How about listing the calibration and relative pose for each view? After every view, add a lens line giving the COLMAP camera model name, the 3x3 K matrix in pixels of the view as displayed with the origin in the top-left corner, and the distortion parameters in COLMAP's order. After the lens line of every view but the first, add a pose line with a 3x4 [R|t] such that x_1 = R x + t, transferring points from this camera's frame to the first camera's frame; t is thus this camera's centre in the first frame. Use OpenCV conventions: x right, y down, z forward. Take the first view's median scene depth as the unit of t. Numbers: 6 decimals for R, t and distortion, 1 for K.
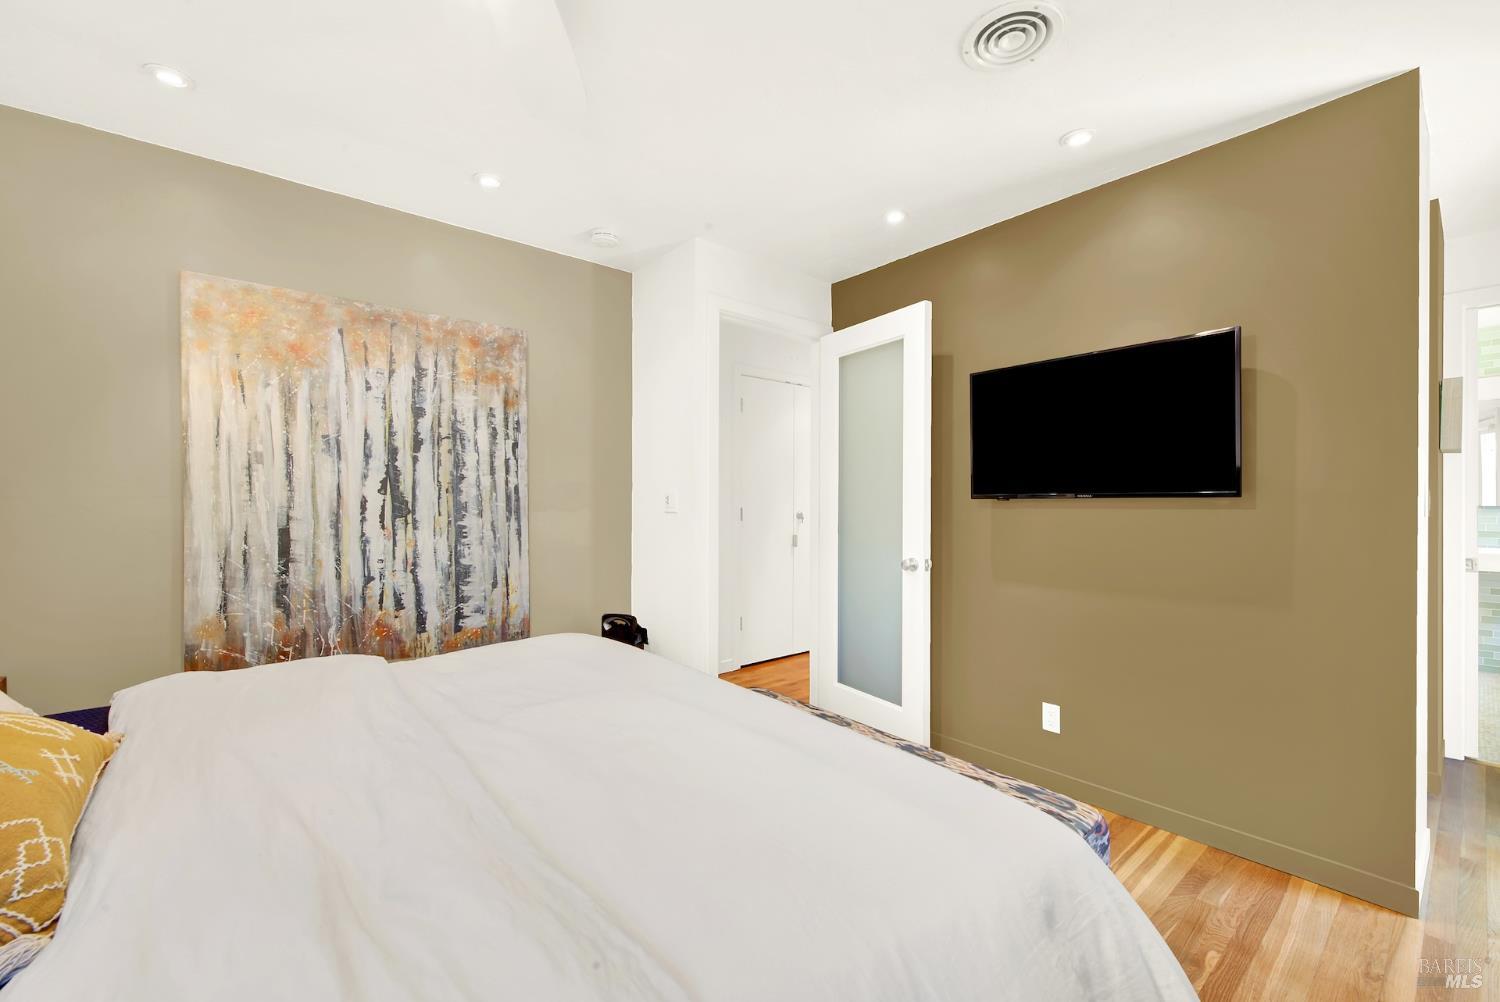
lens RADIAL K [[614.2, 0, 756.2], [0, 614.2, 500.9], [0, 0, 1]] dist [0.002354, -0.000668]
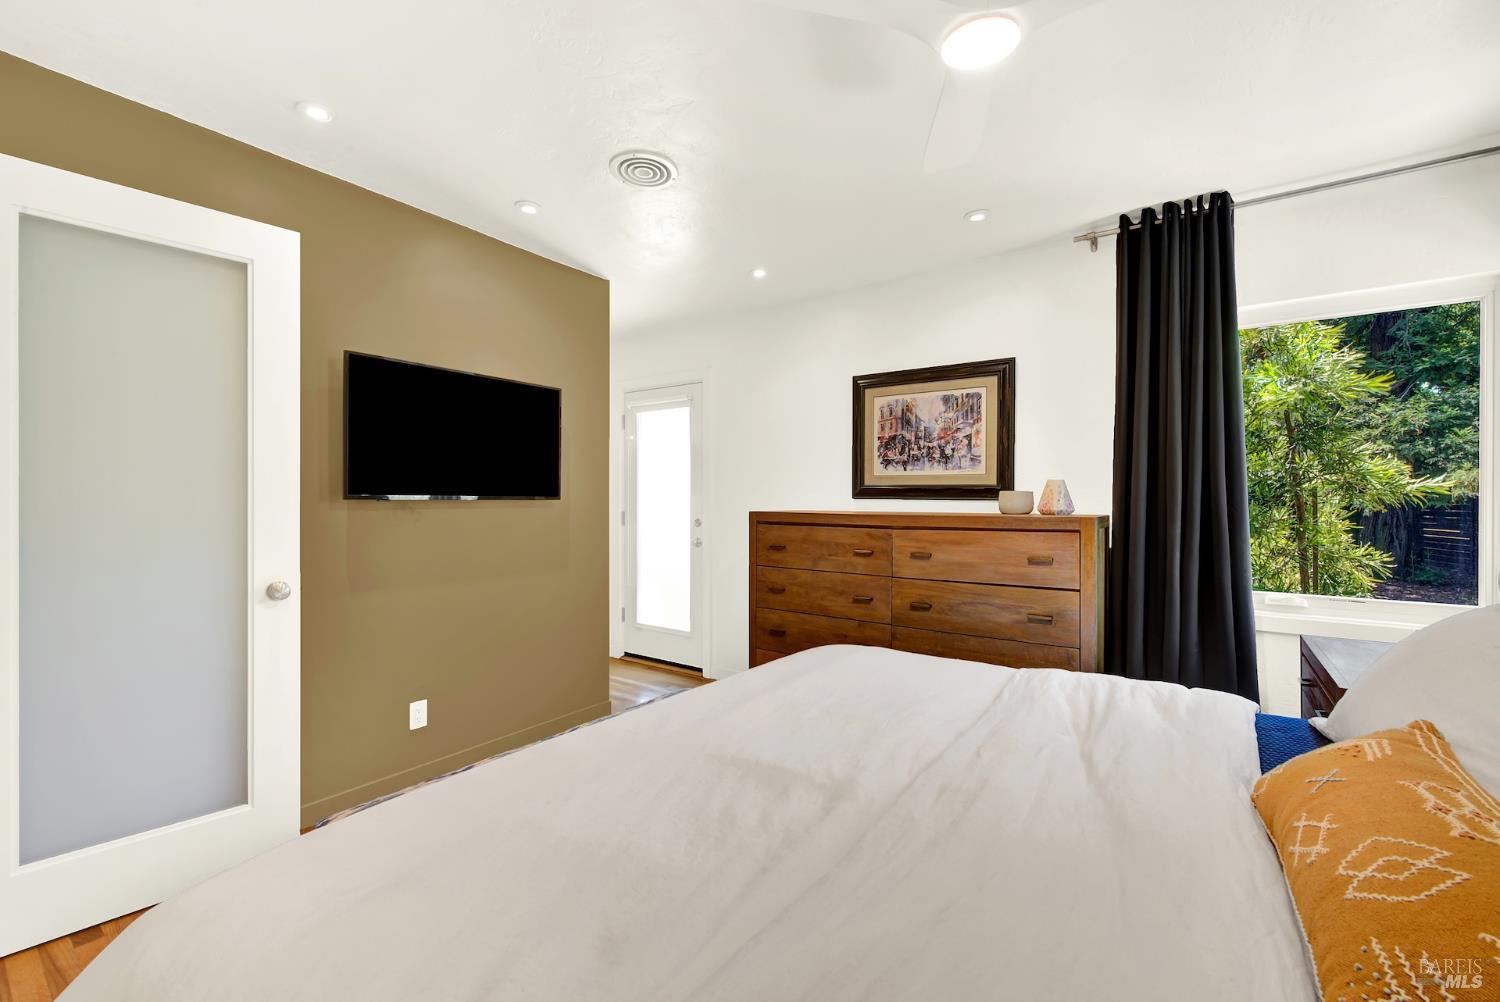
lens RADIAL K [[614.2, 0, 756.2], [0, 614.2, 500.9], [0, 0, 1]] dist [0.002354, -0.000668]
pose [[-0.244500, -0.004148, 0.969640, -0.599595], [-0.006678, 0.999974, 0.002594, -0.007549], [-0.969626, -0.005841, -0.244522, 0.659823]]
